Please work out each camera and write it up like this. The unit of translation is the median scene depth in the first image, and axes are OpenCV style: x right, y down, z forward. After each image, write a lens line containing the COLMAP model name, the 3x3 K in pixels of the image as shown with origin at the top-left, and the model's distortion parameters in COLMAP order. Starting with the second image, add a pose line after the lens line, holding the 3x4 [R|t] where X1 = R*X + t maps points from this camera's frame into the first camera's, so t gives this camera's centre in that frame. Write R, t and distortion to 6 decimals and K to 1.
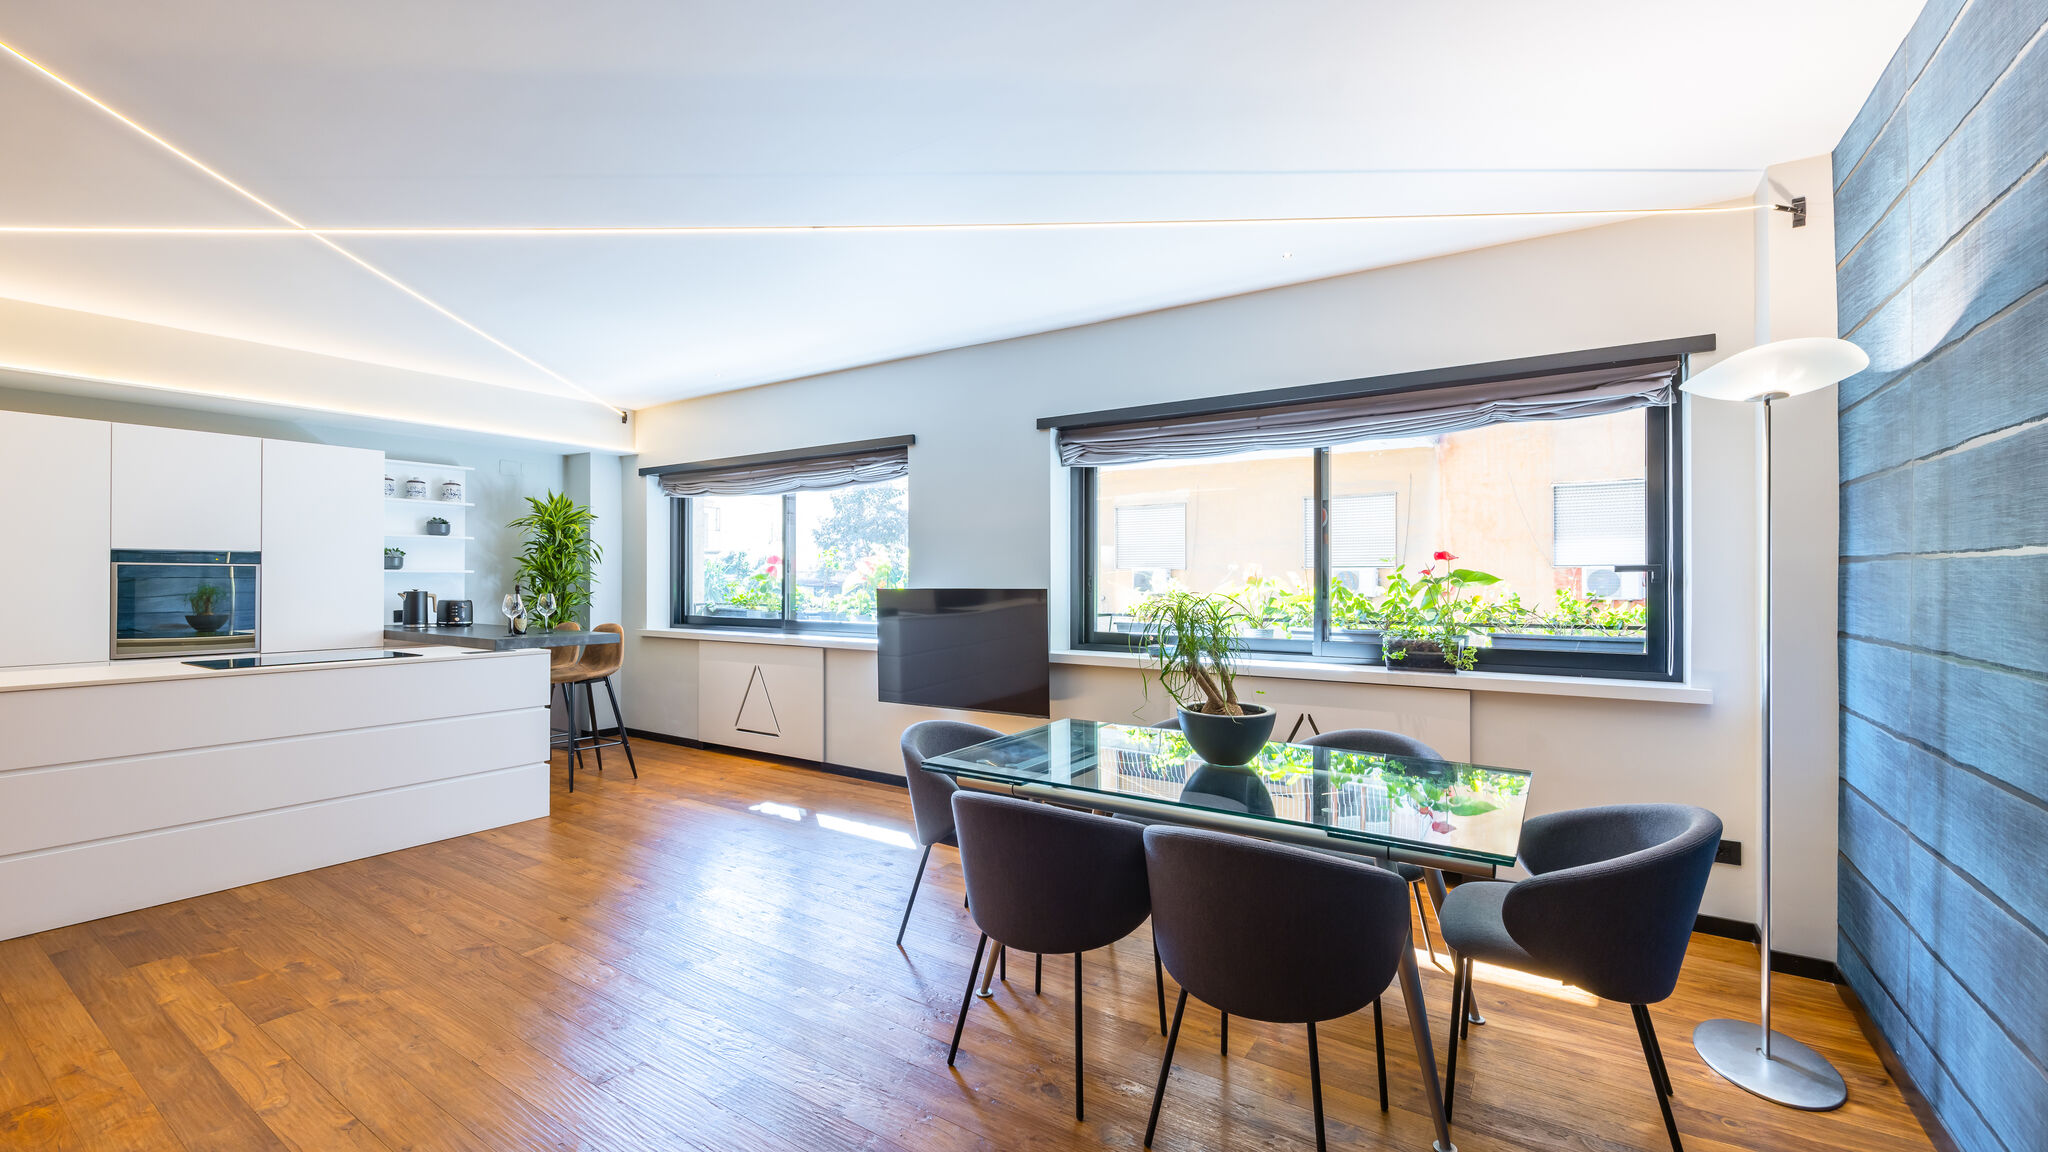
lens RADIAL K [[816.4, 0, 1024.0], [0, 816.4, 576.0], [0, 0, 1]] dist [-0.000744, -0.000208]
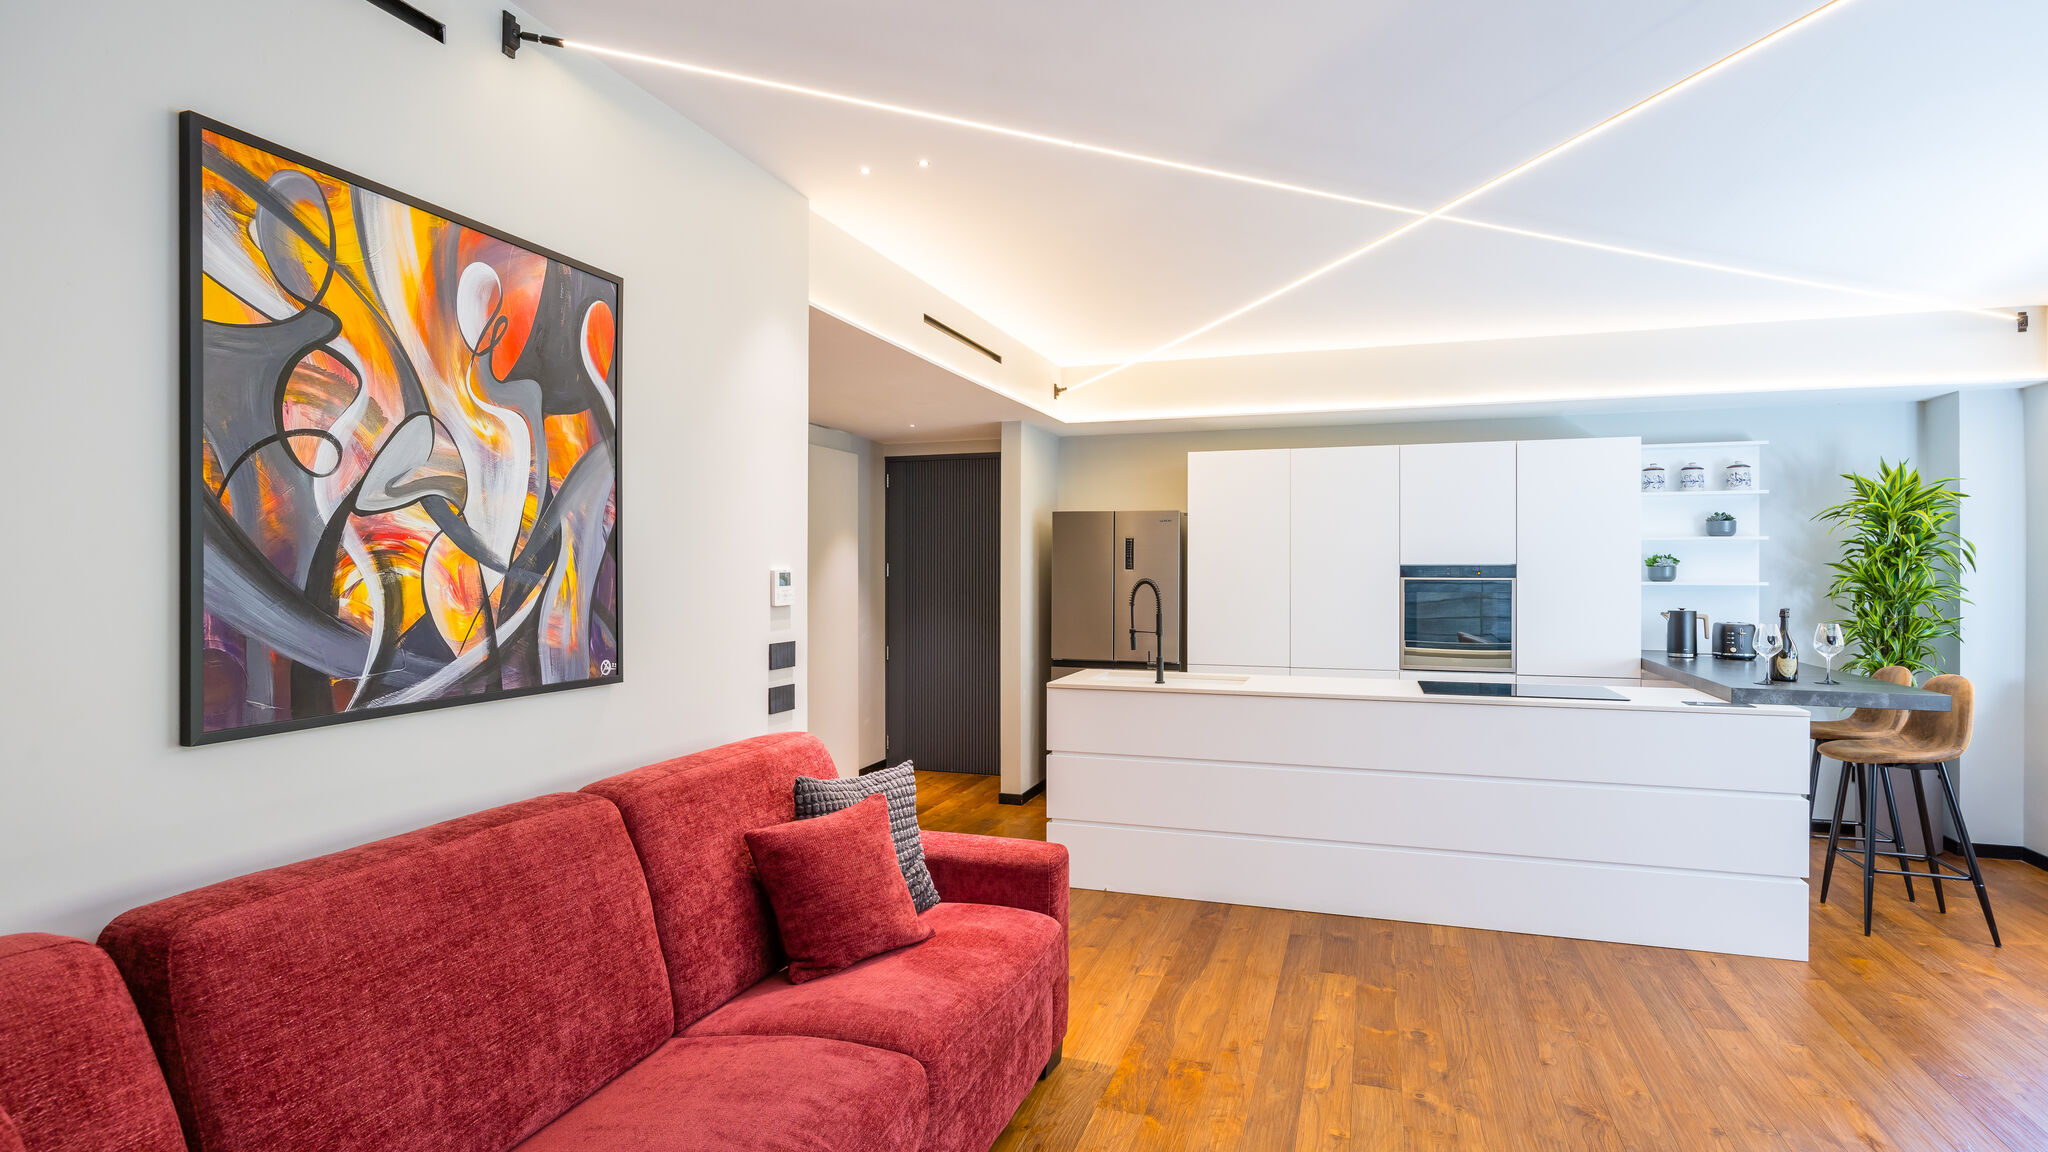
lens RADIAL K [[1055.4, 0, 1051.5], [0, 1055.4, 566.0], [0, 0, 1]] dist [0.012558, -0.001741]
pose [[0.270854, -0.007041, -0.962595, 0.111499], [0.005177, 0.999969, -0.005858, -0.033654], [0.962607, -0.003397, 0.270882, 0.226479]]
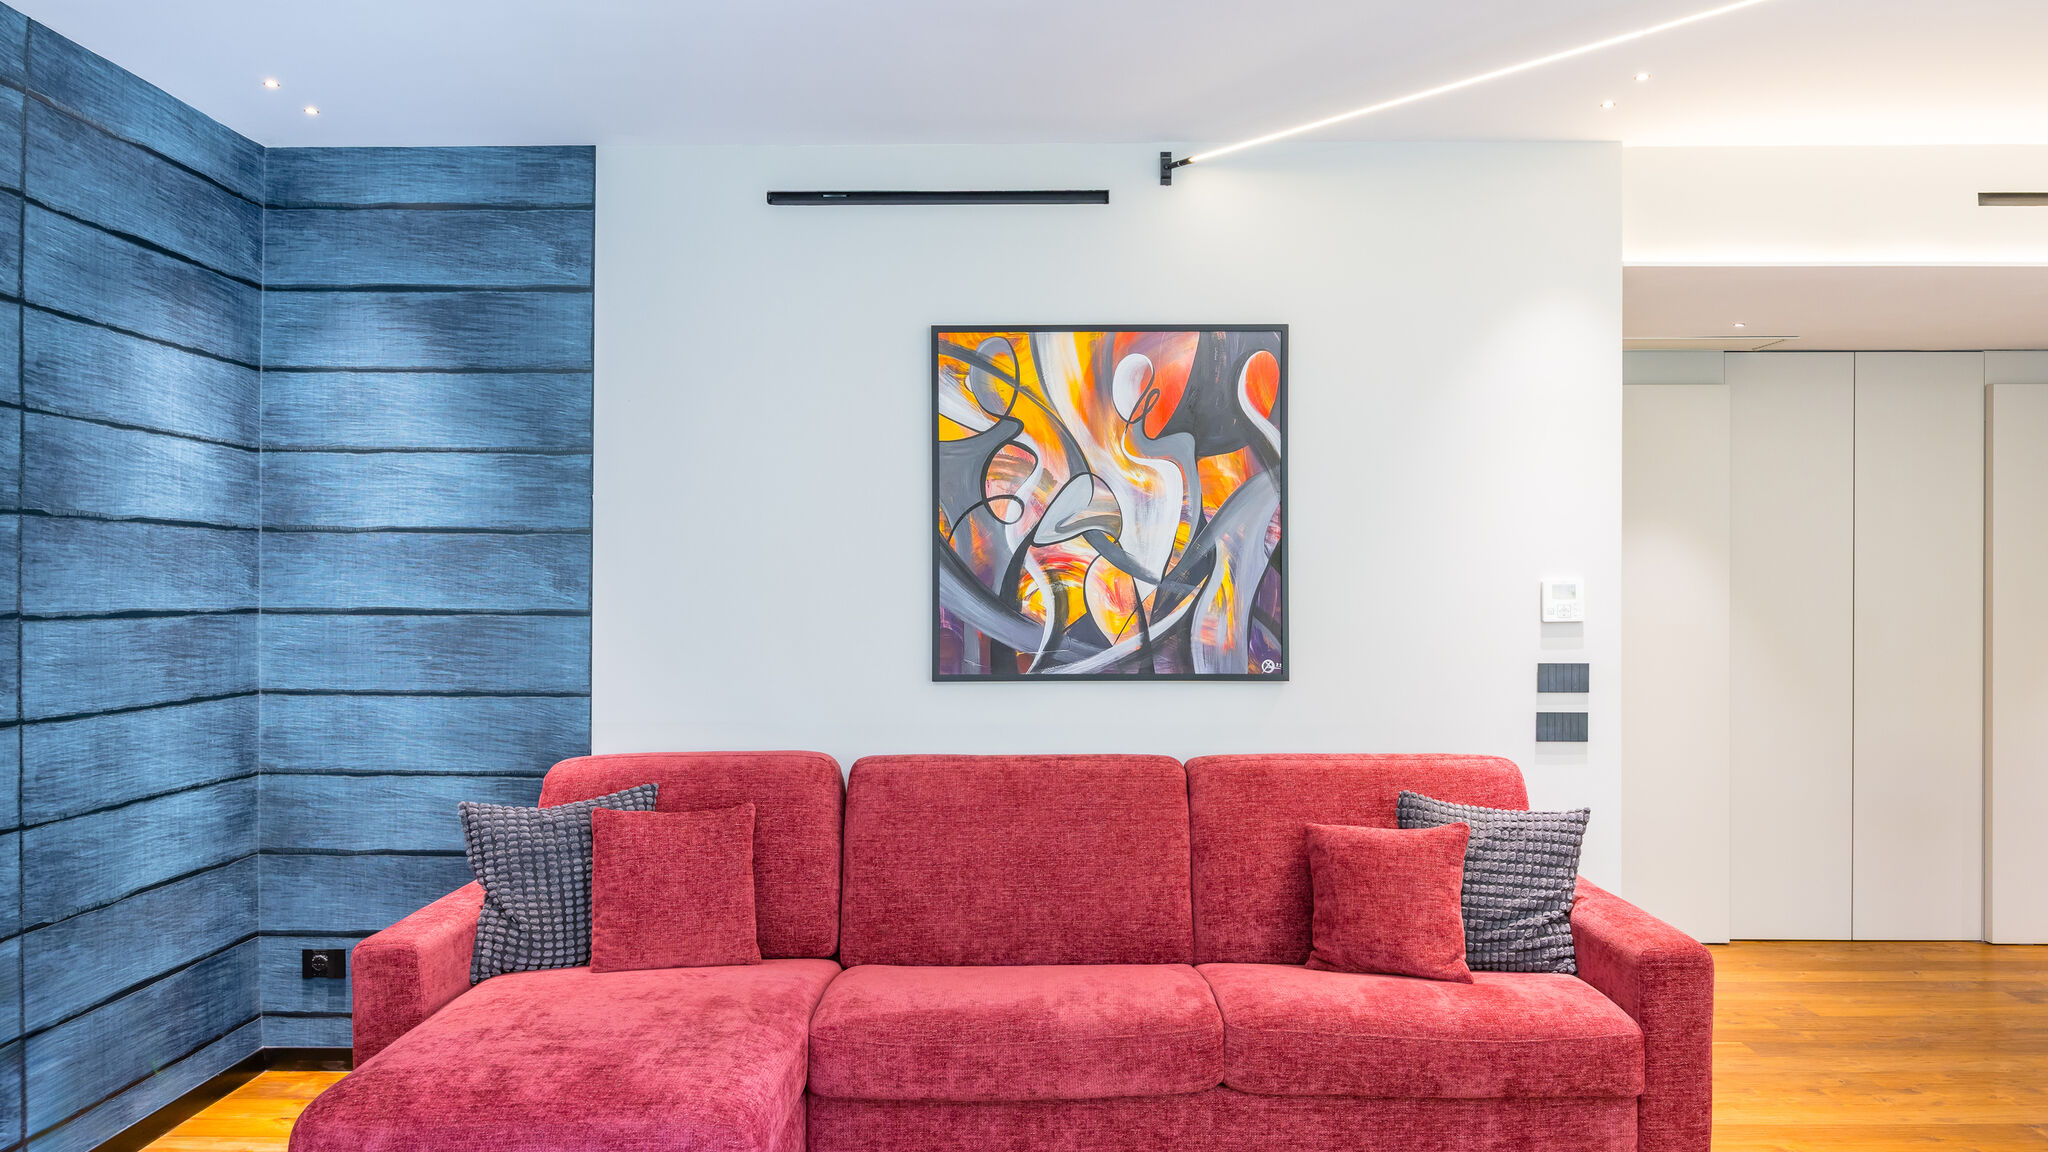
lens RADIAL K [[1388.7, 0, 1013.9], [0, 1388.7, 583.0], [0, 0, 1]] dist [0.000408, 0.003061]
pose [[-0.839162, -0.001265, -0.543881, 0.098891], [0.001742, 0.999986, -0.005013, -0.030748], [0.543879, -0.005154, -0.839148, 0.968628]]
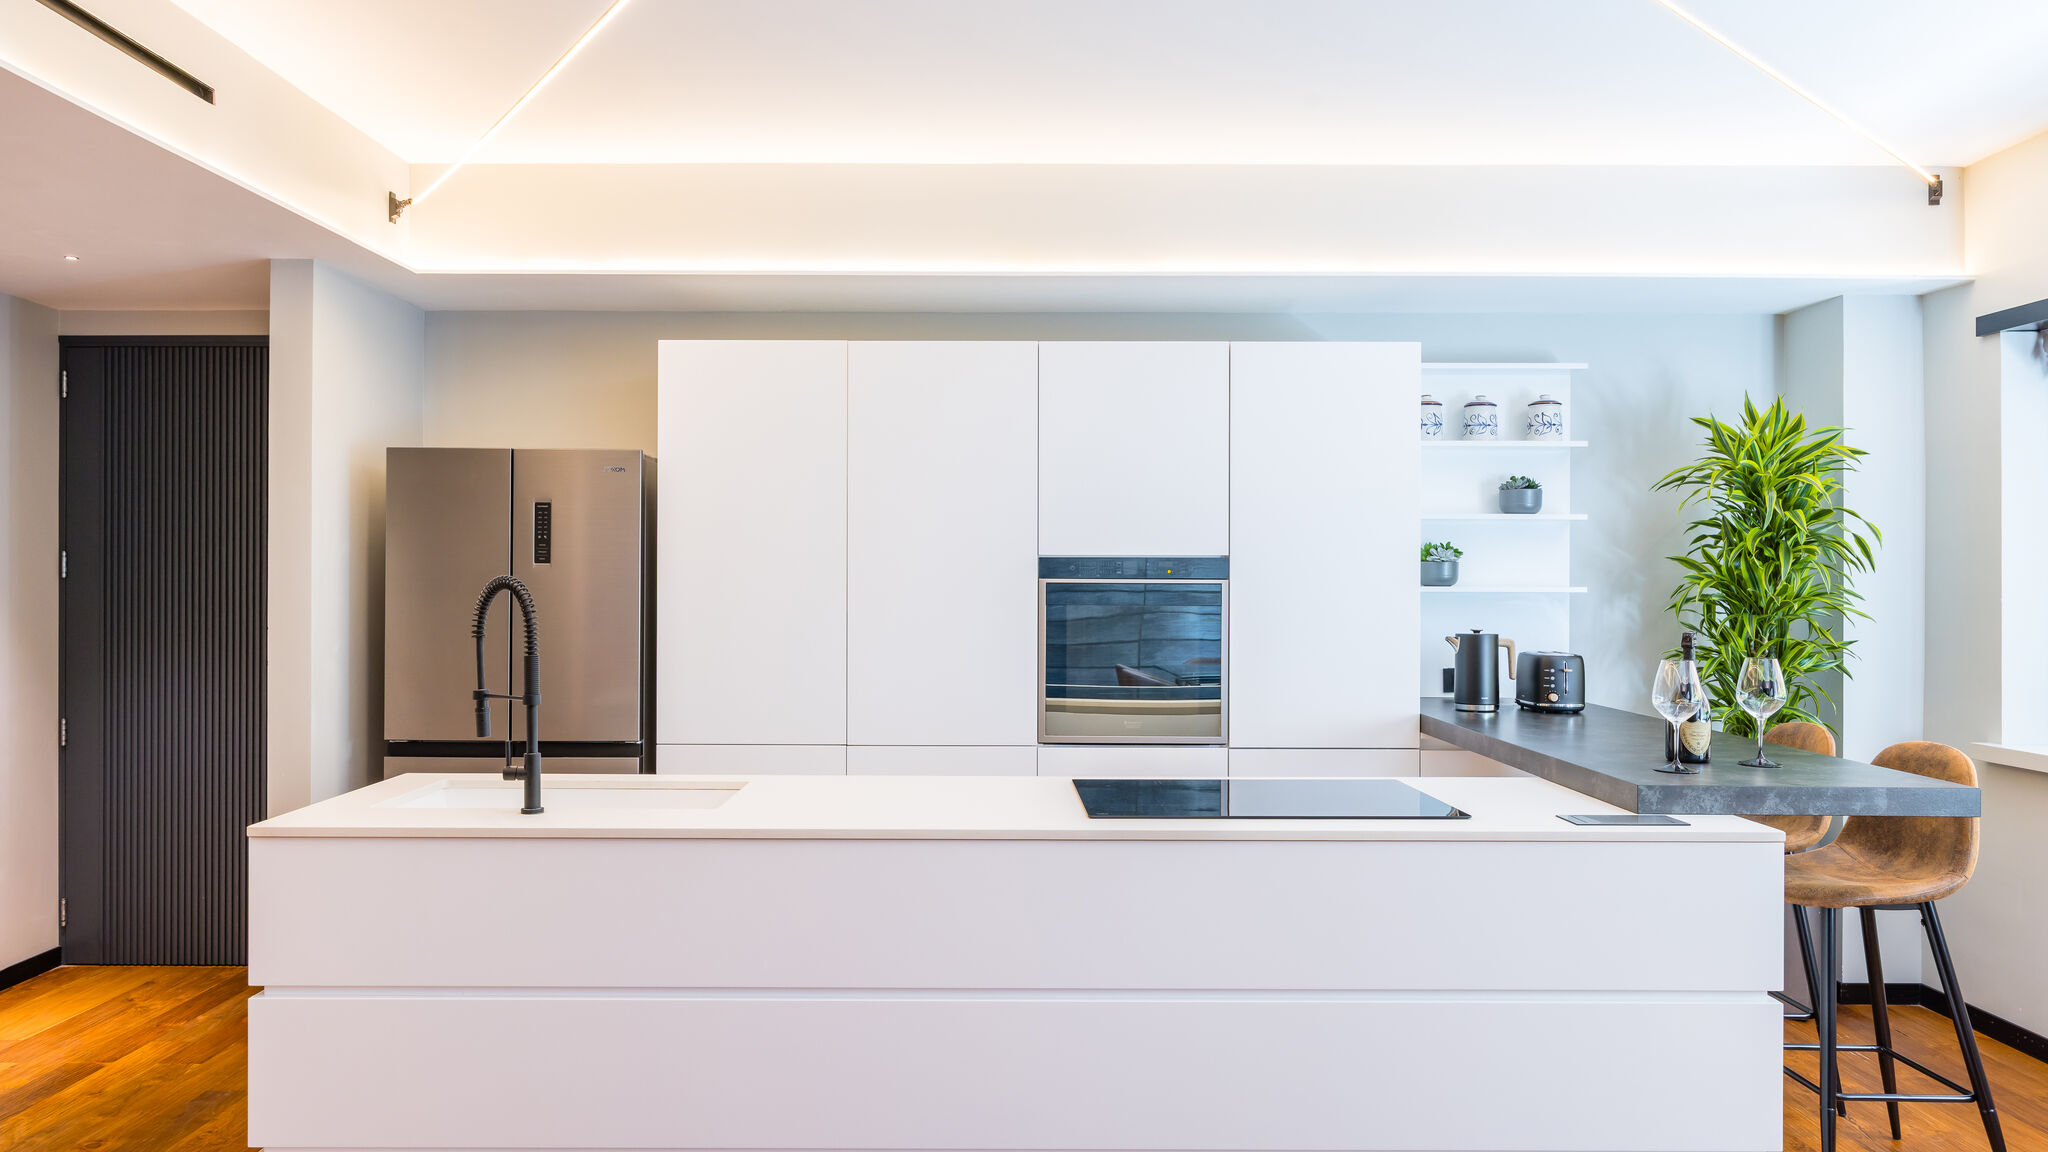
lens RADIAL K [[1388.7, 0, 1013.9], [0, 1388.7, 583.0], [0, 0, 1]] dist [0.000408, 0.003061]
pose [[0.552883, 0.002717, -0.833254, -0.350459], [0.002747, 0.999983, 0.005083, -0.024588], [0.833254, -0.005099, 0.552867, 0.521803]]
